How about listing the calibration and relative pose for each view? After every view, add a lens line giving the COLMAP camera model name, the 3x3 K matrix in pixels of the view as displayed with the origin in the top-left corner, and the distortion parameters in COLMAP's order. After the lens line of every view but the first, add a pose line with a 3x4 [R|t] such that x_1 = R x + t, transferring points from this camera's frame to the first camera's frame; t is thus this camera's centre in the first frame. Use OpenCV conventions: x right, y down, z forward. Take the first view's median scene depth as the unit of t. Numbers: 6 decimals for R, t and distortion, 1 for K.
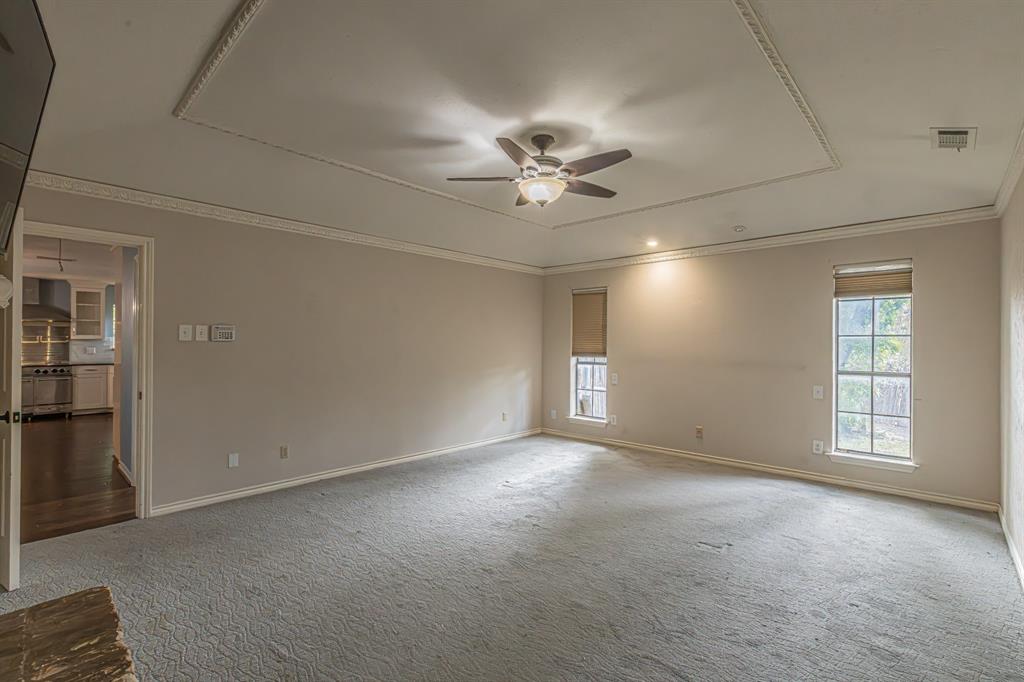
lens RADIAL K [[425.4, 0, 503.0], [0, 425.4, 345.1], [0, 0, 1]] dist [0.003682, 0.000368]
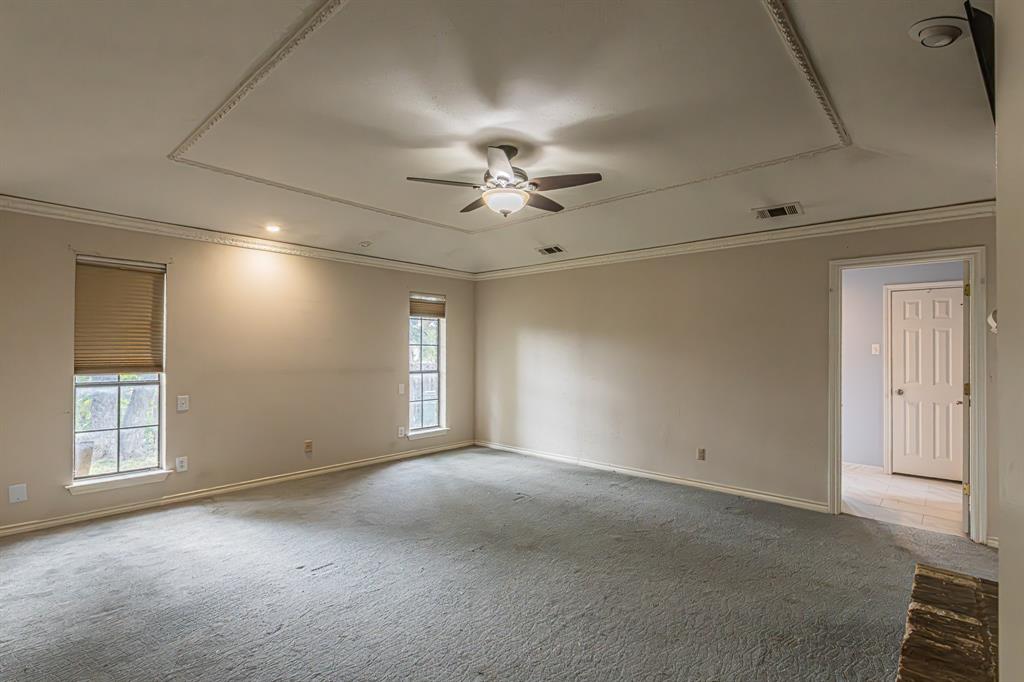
lens RADIAL K [[478.6, 0, 514.9], [0, 478.6, 344.4], [0, 0, 1]] dist [-0.000489, -0.000178]
pose [[0.012162, 0.008228, 0.999892, -0.683110], [0.001801, 0.999964, -0.008251, -0.009587], [-0.999924, 0.001901, 0.012147, 0.638201]]
